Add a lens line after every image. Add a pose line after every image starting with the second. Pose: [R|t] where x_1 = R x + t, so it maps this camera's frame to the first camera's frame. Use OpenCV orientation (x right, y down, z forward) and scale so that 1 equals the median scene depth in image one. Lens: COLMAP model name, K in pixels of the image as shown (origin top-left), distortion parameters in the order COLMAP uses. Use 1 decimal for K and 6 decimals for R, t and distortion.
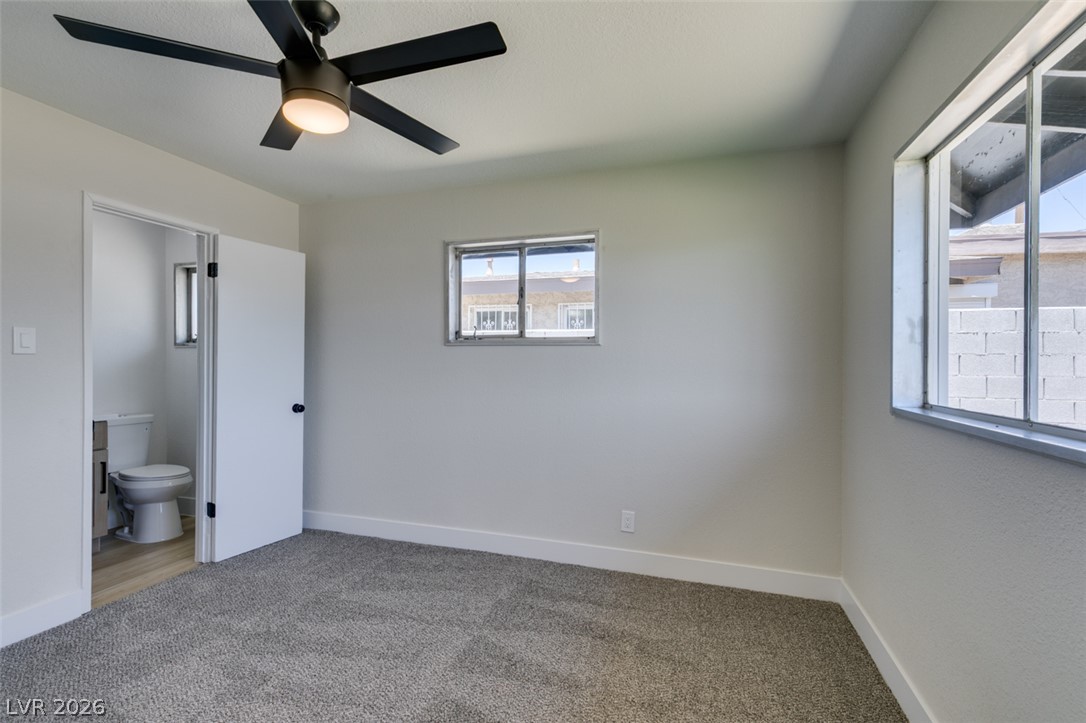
lens RADIAL K [[486.4, 0, 541.9], [0, 486.4, 363.7], [0, 0, 1]] dist [0.001395, -0.000327]
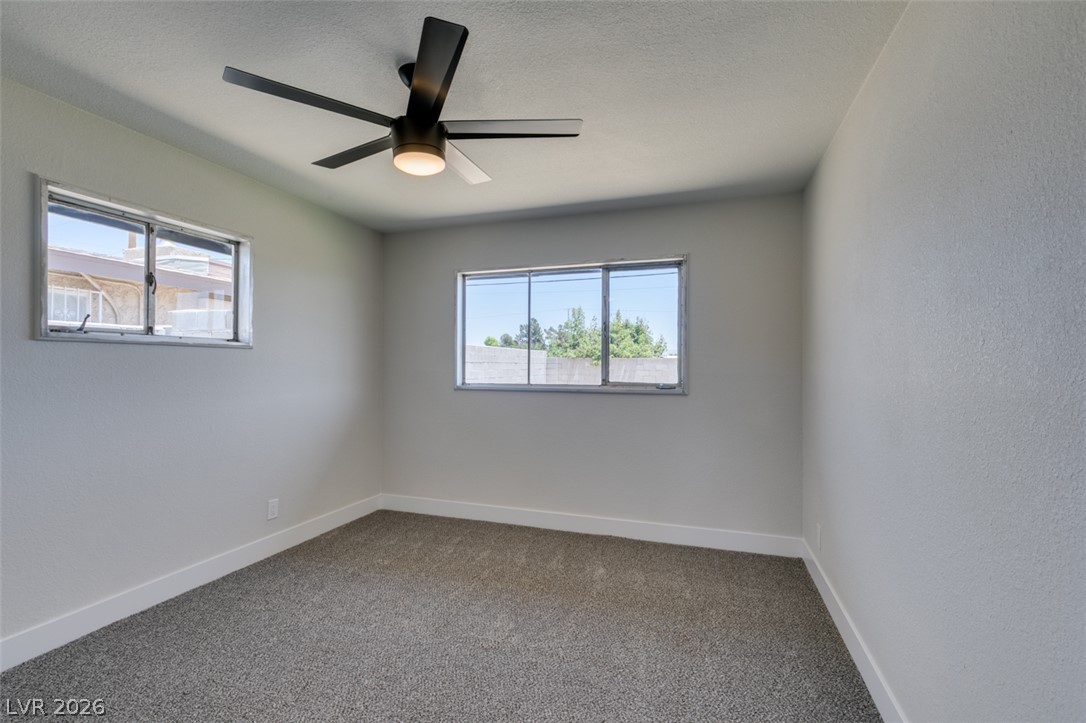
lens RADIAL K [[486.4, 0, 541.9], [0, 486.4, 363.7], [0, 0, 1]] dist [0.001395, -0.000327]
pose [[0.015654, 0.000008, 0.999877, -0.859442], [0.002521, 0.999997, -0.000047, -0.004591], [-0.999874, 0.002522, 0.015654, 0.345060]]
